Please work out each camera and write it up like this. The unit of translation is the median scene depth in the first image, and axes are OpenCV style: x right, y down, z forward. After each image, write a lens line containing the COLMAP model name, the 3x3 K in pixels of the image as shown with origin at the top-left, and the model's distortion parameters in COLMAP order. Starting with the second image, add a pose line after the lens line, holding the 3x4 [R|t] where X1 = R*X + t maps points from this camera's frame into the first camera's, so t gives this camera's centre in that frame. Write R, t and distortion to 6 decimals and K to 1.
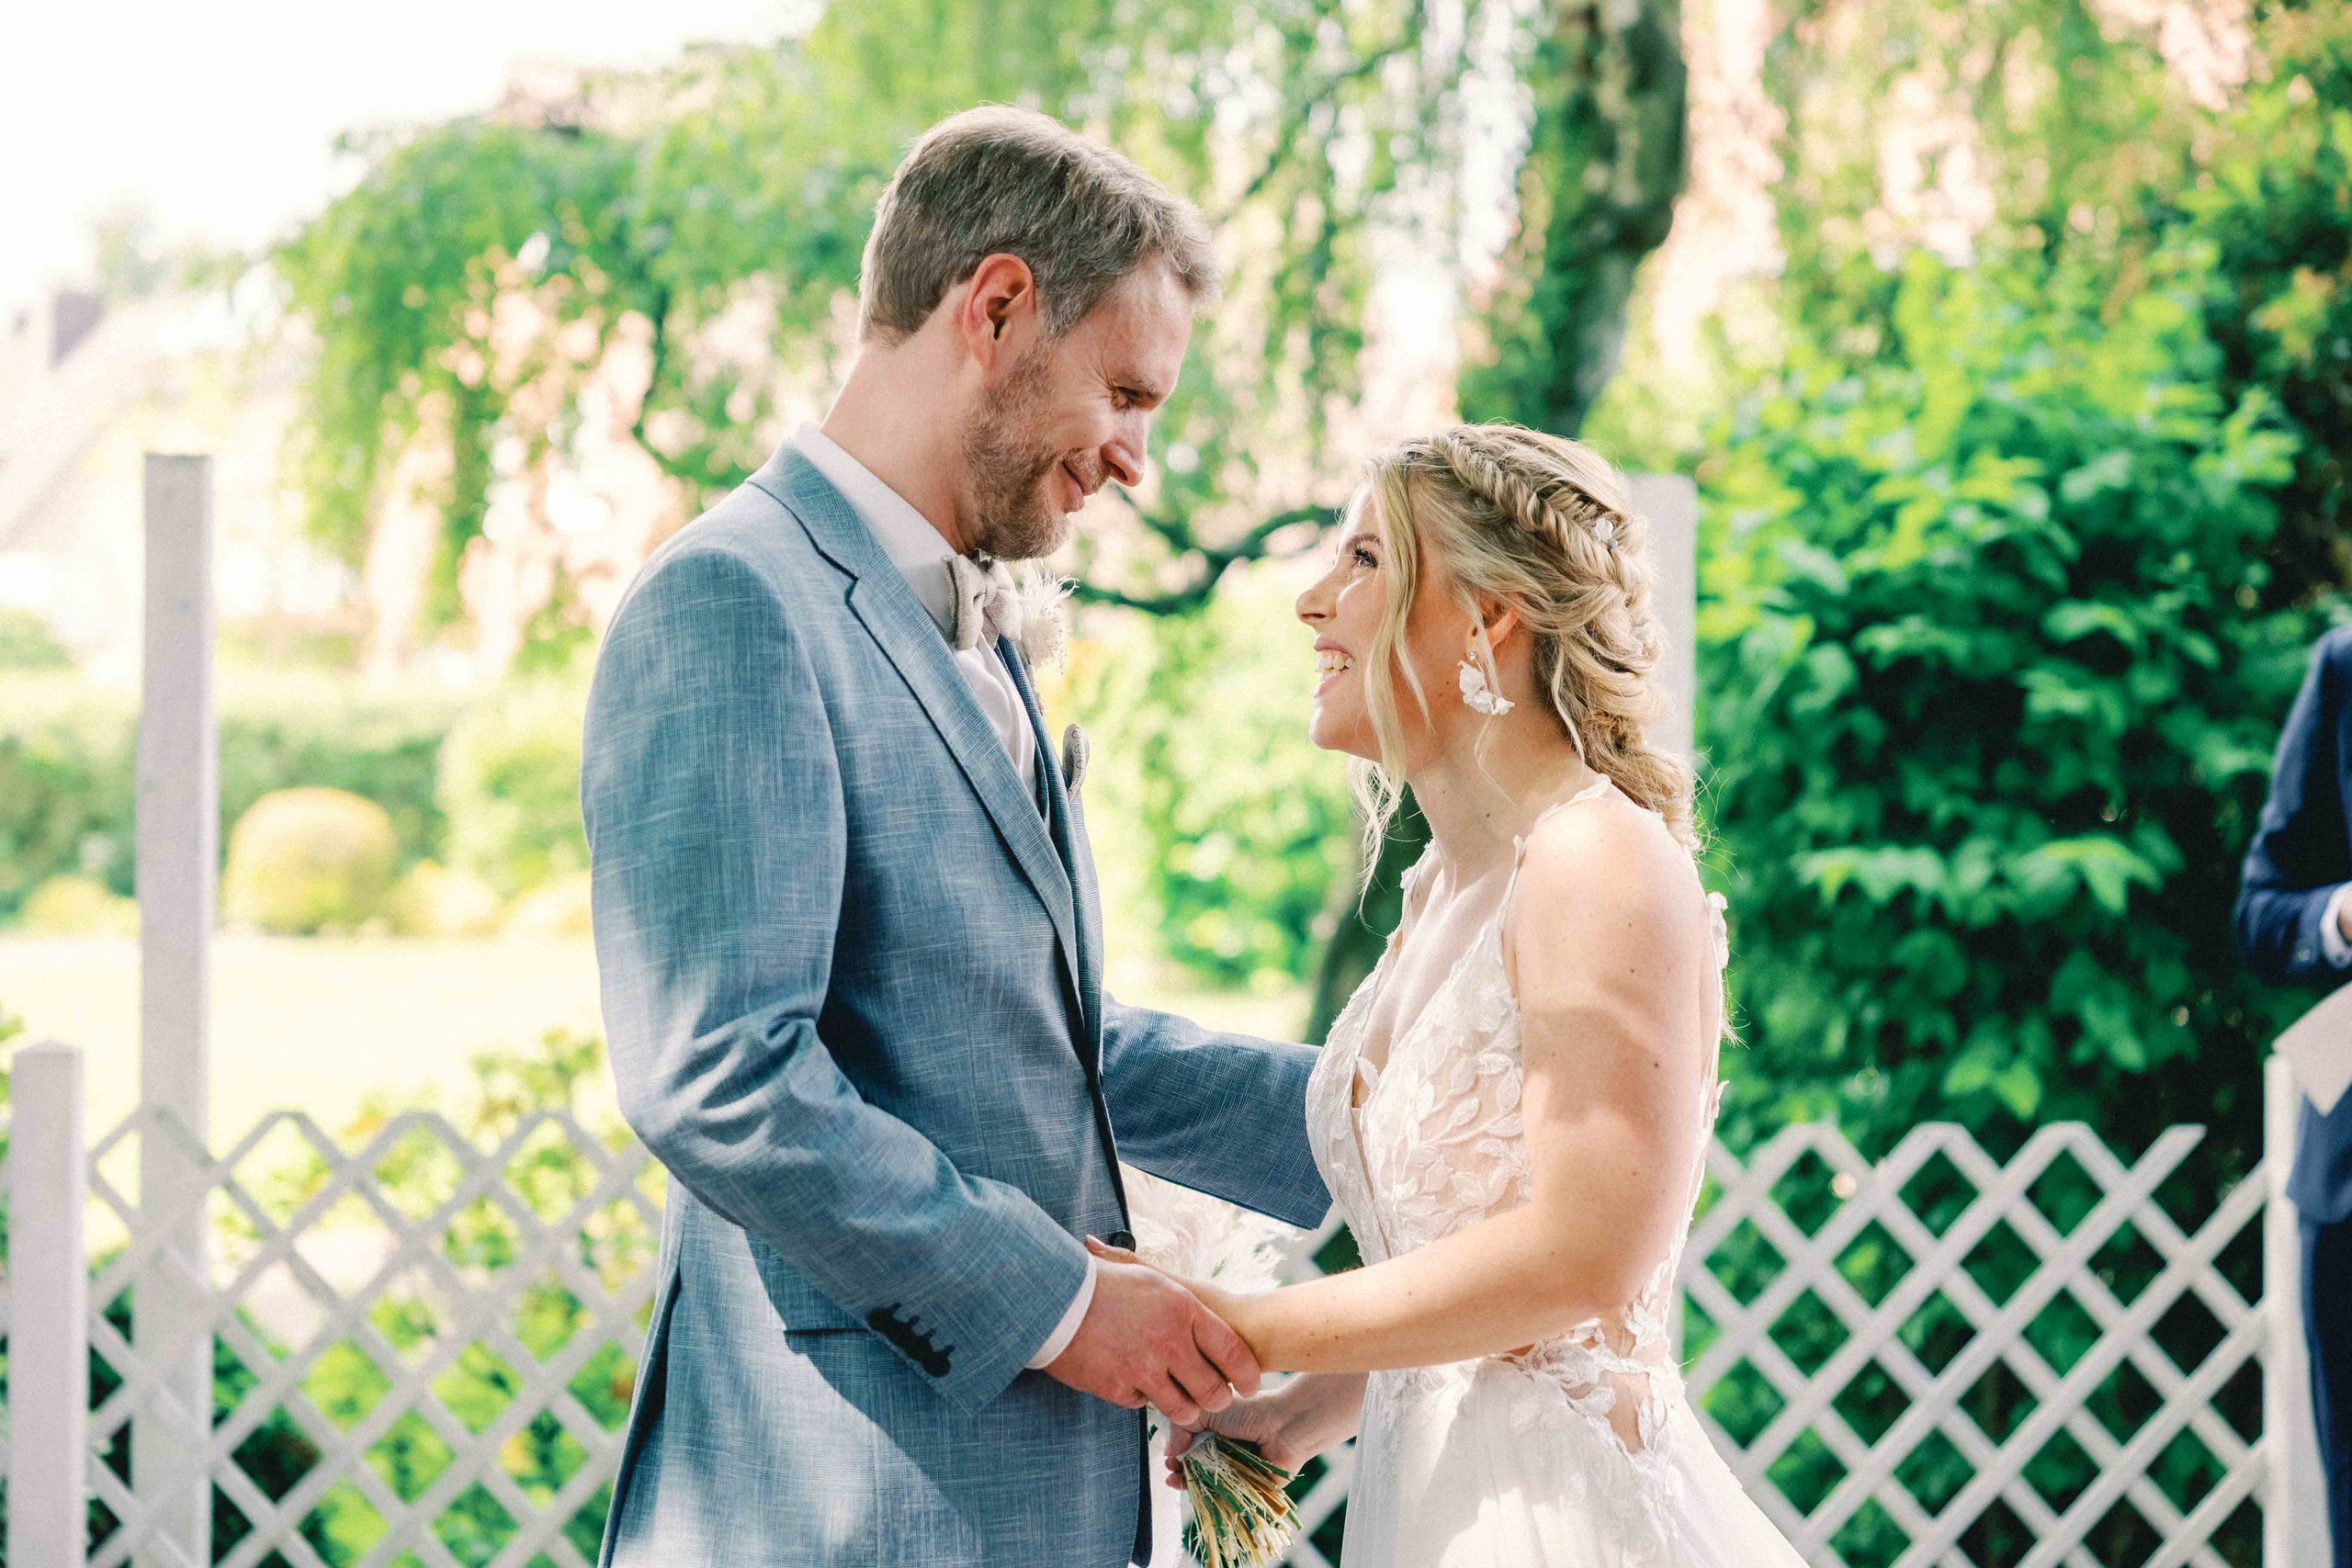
lens RADIAL K [[4589.9, 0, 1176.0], [0, 4589.9, 784.0], [0, 0, 1]] dist [-0.009840, -0.085652]
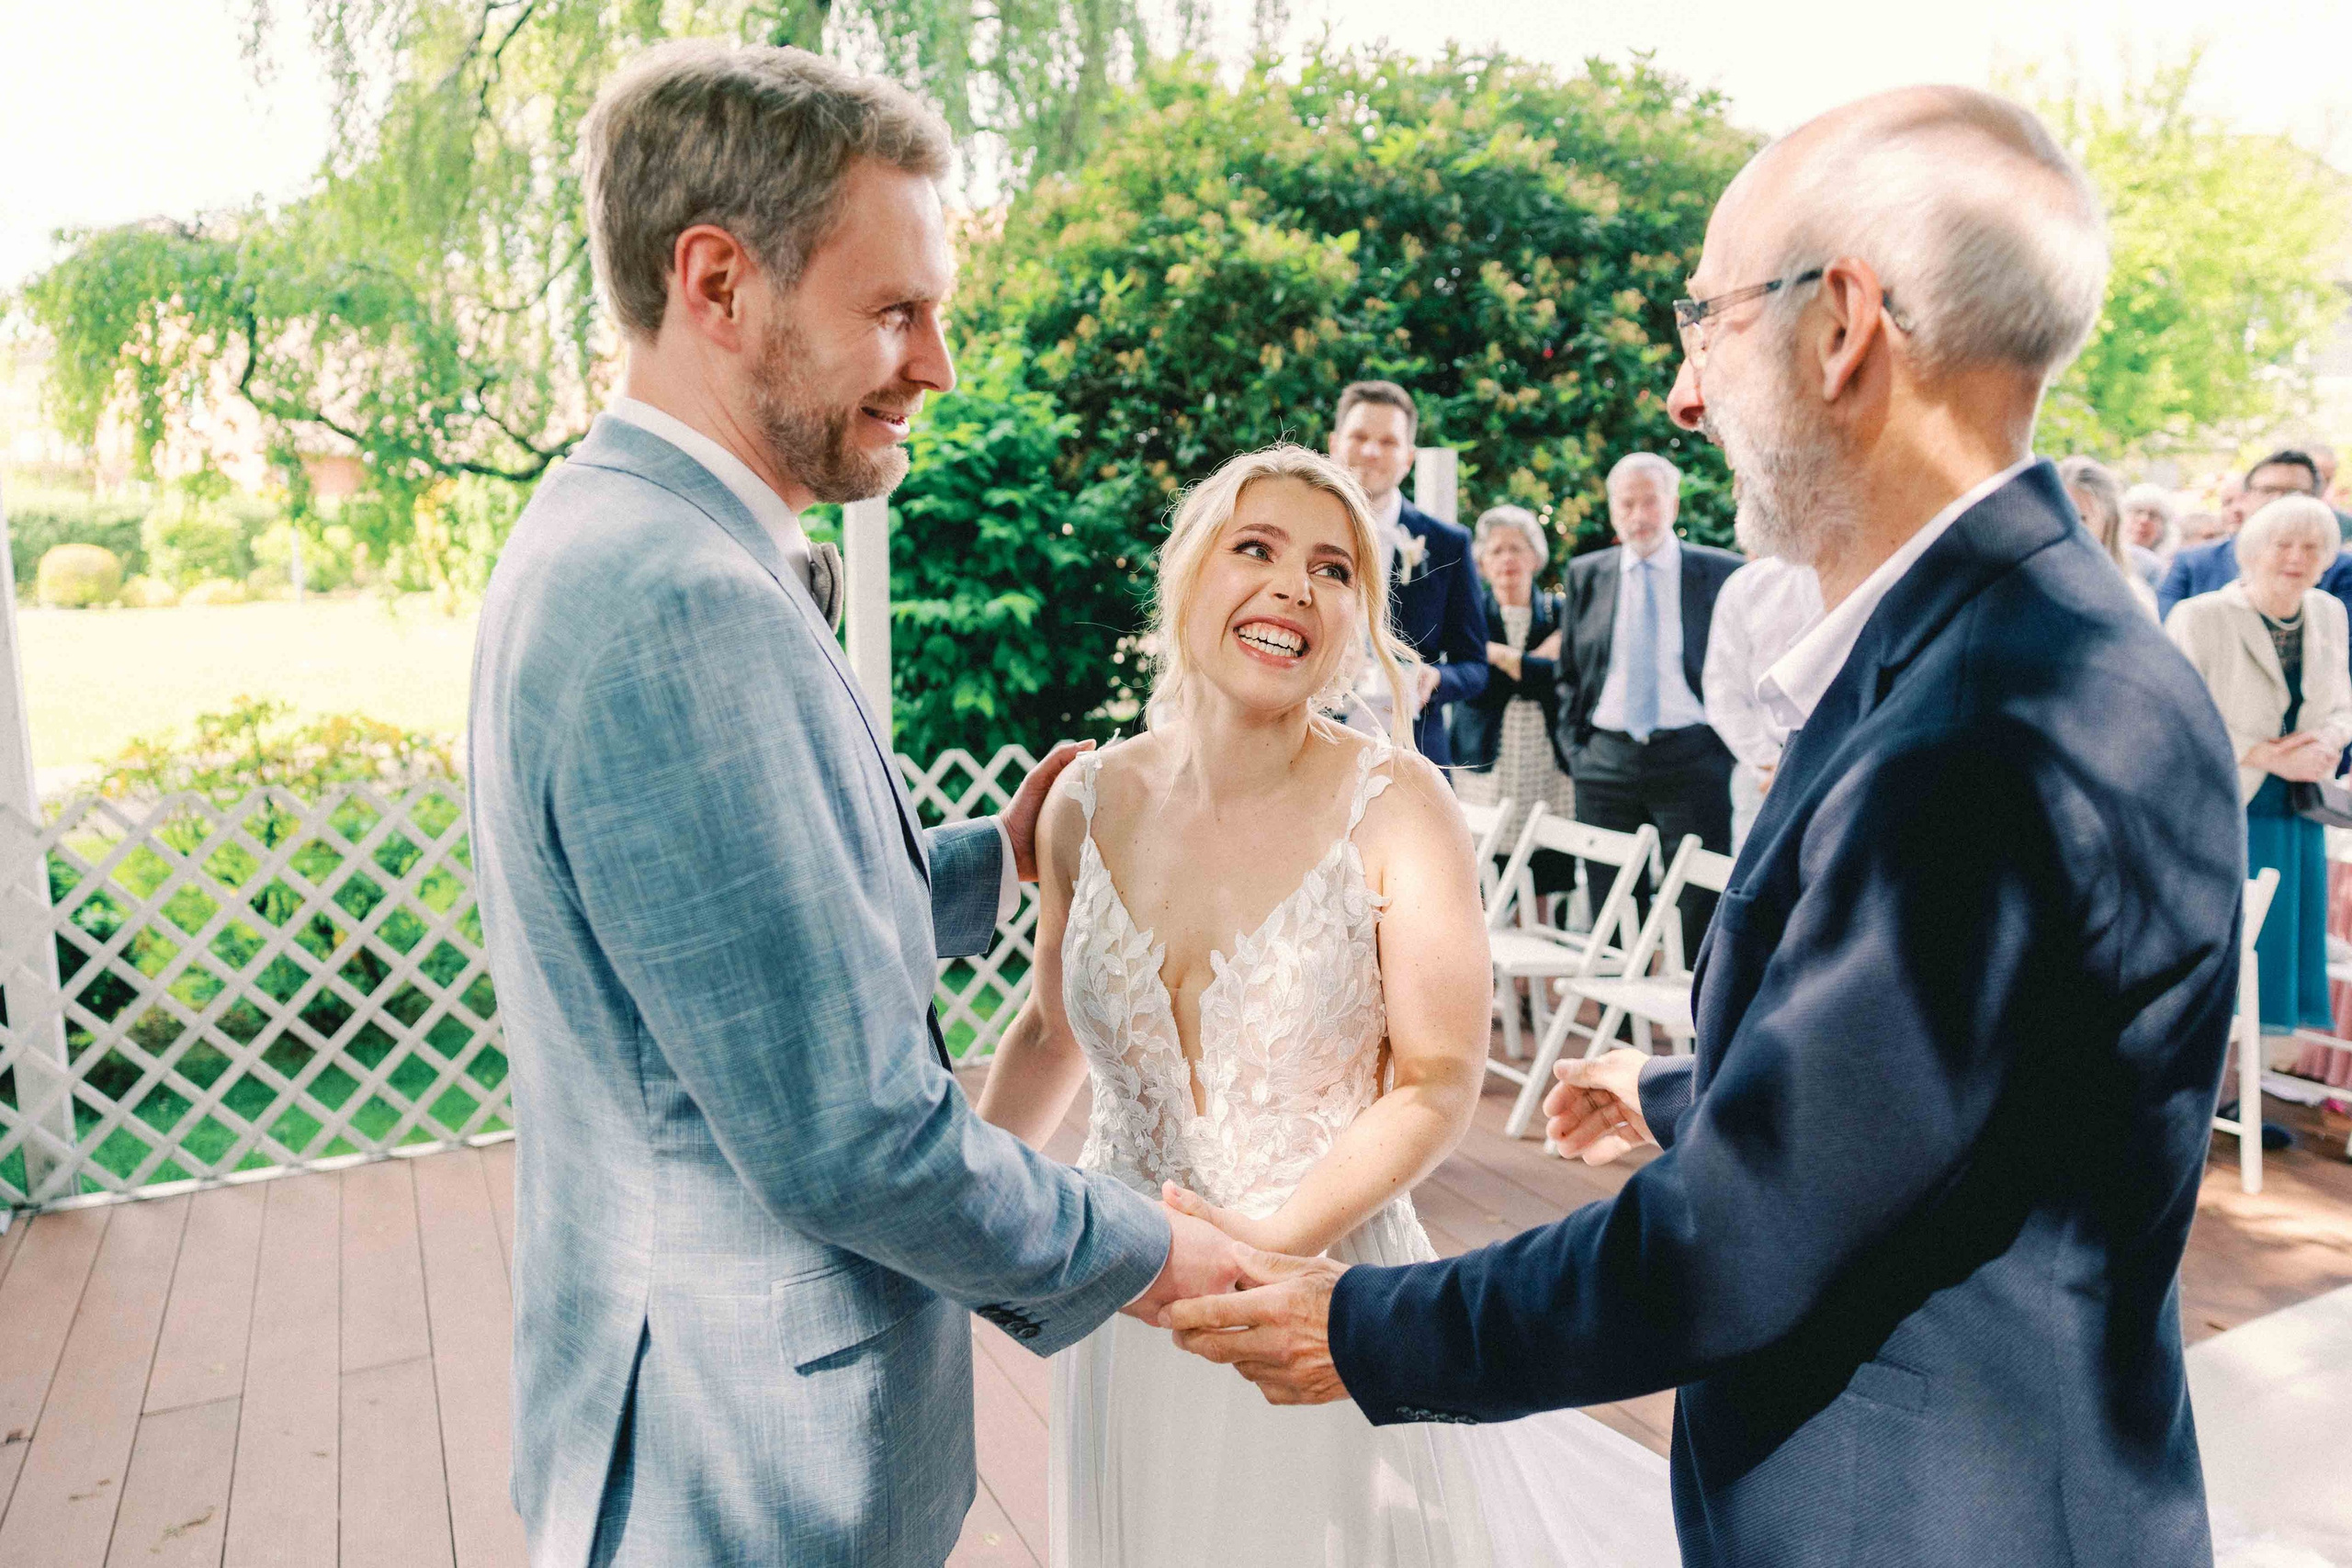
lens RADIAL K [[1598.1, 0, 1176.0], [0, 1598.1, 784.0], [0, 0, 1]] dist [0.006069, 0.005010]
pose [[0.917217, -0.068774, 0.392407, -0.042742], [0.006455, 0.987423, 0.157970, -0.018949], [-0.398336, -0.142360, 0.906125, 0.224116]]
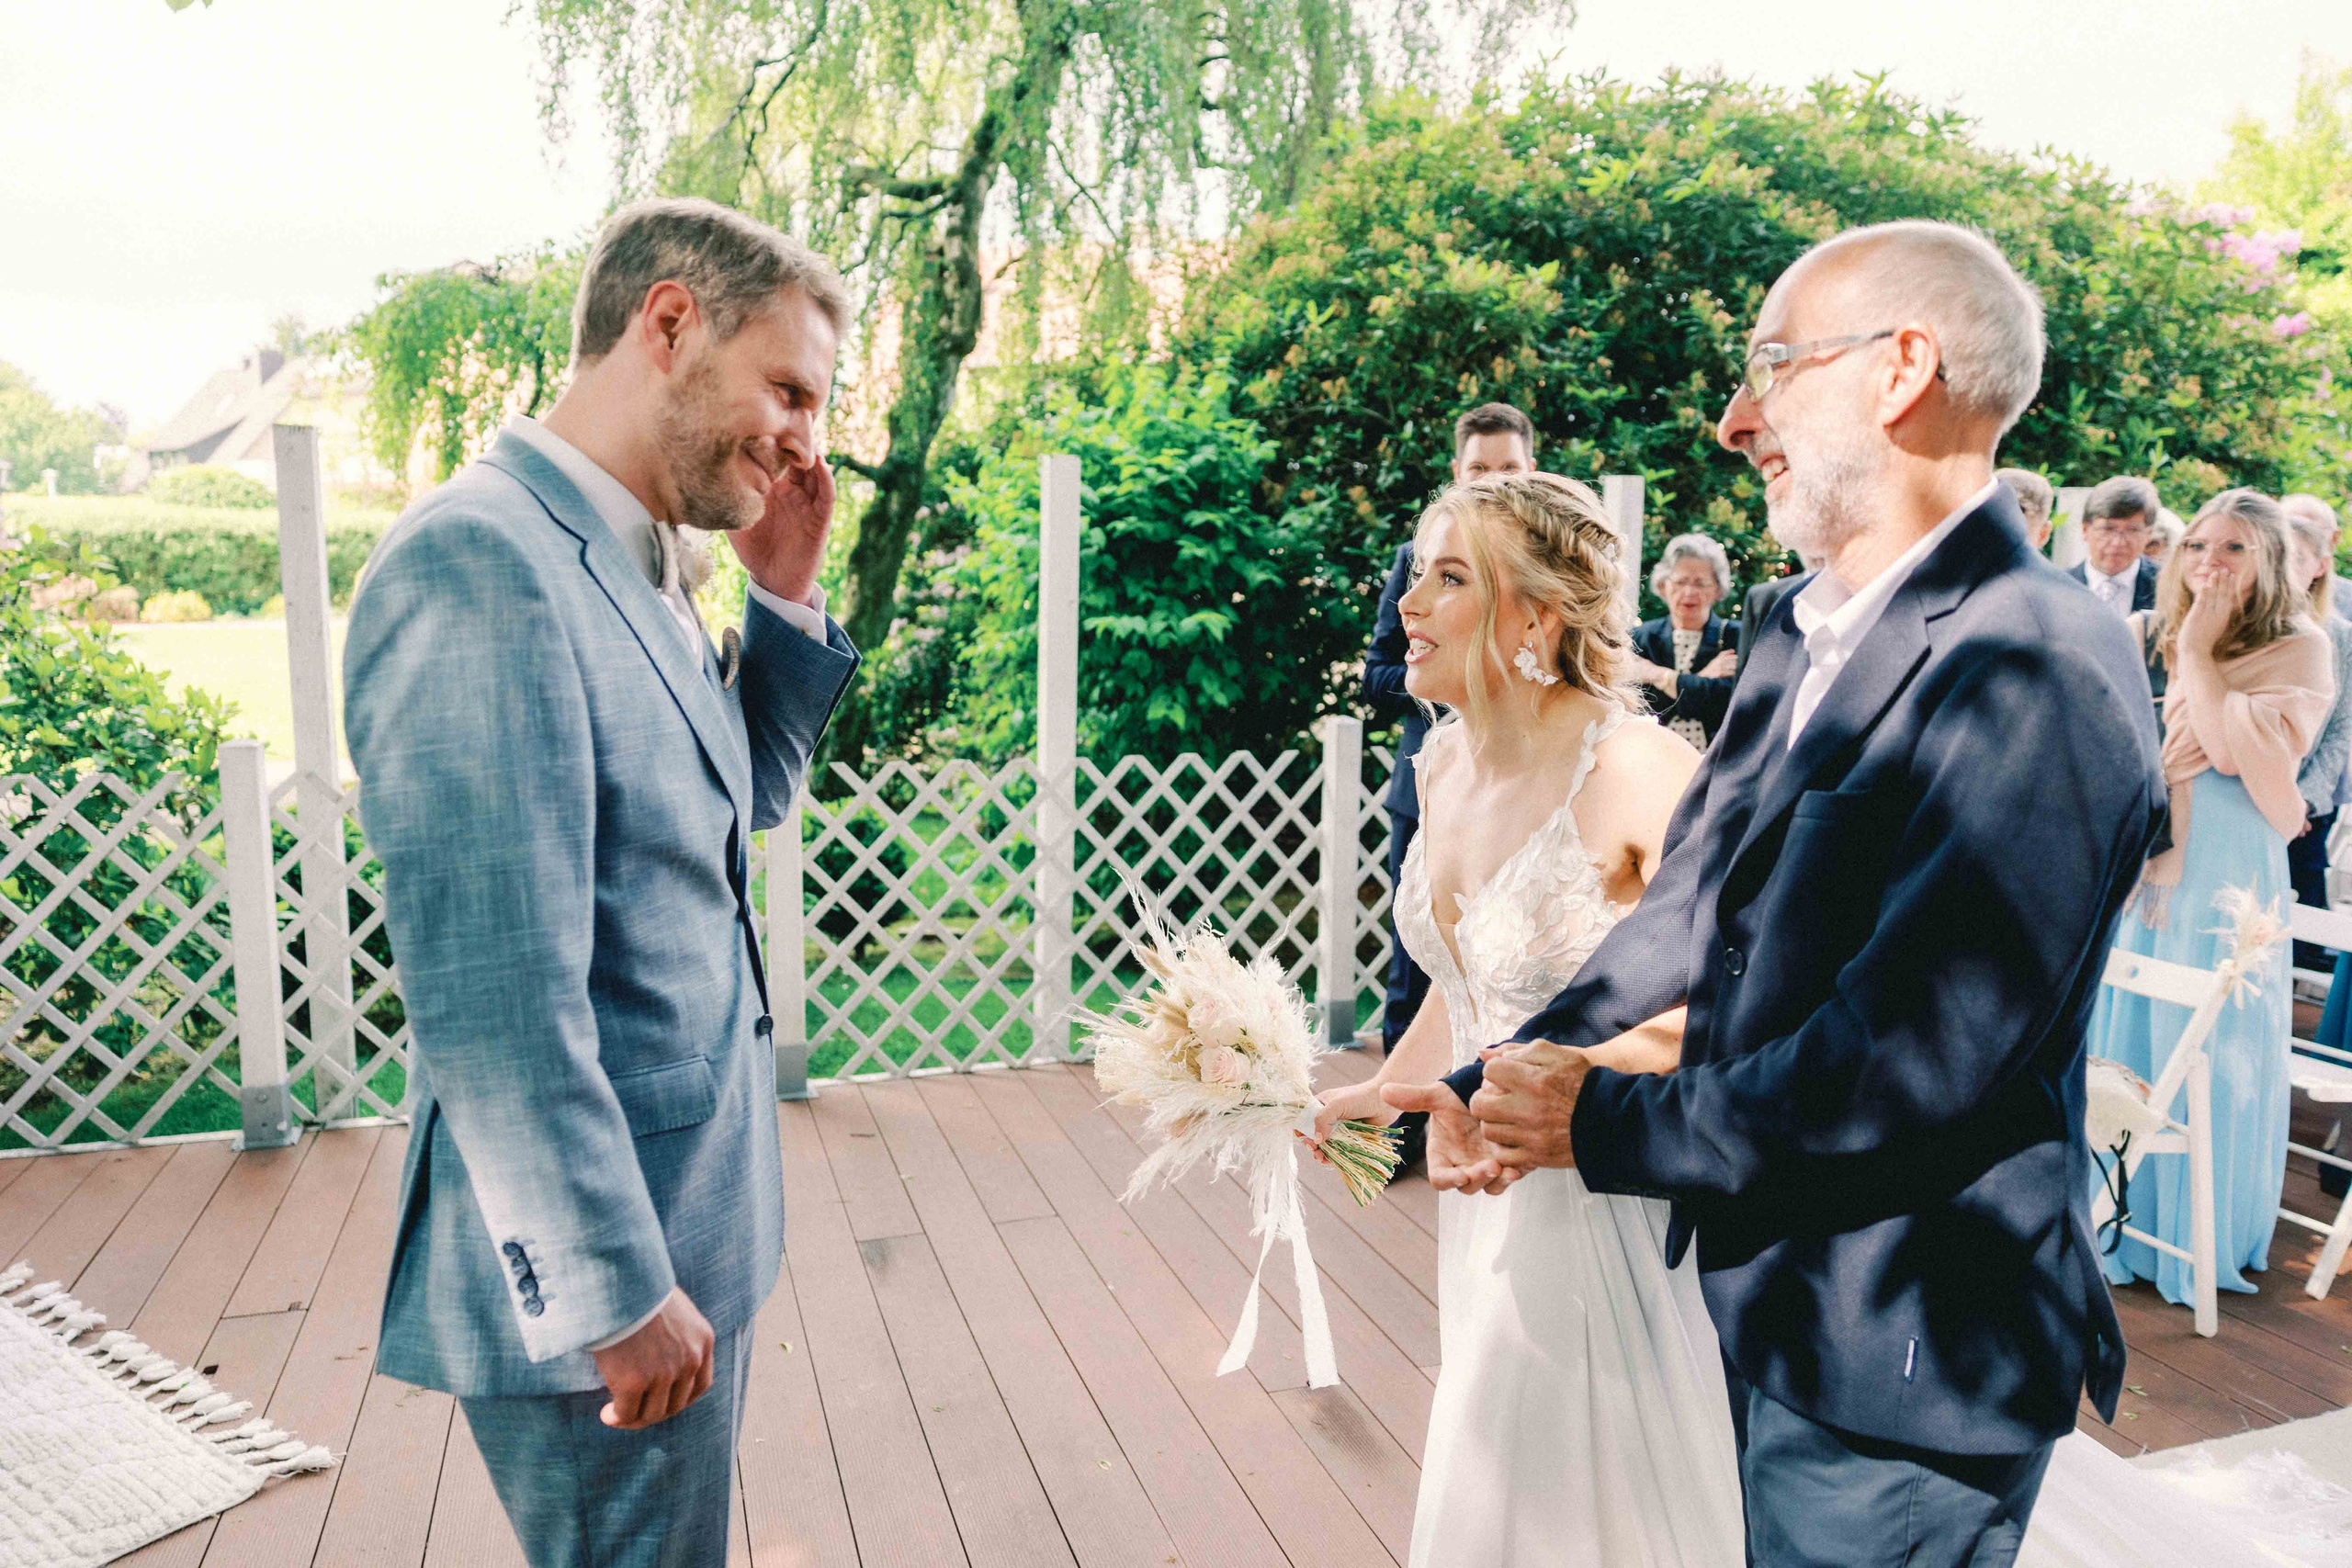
lens RADIAL K [[1604.2, 0, 1176.0], [0, 1604.2, 784.0], [0, 0, 1]] dist [-0.022243, 0.051241]
pose [[0.964395, -0.030731, 0.262675, -0.034512], [-0.006854, 0.989988, 0.140986, -0.015972], [-0.264377, -0.137767, 0.954529, 0.194390]]
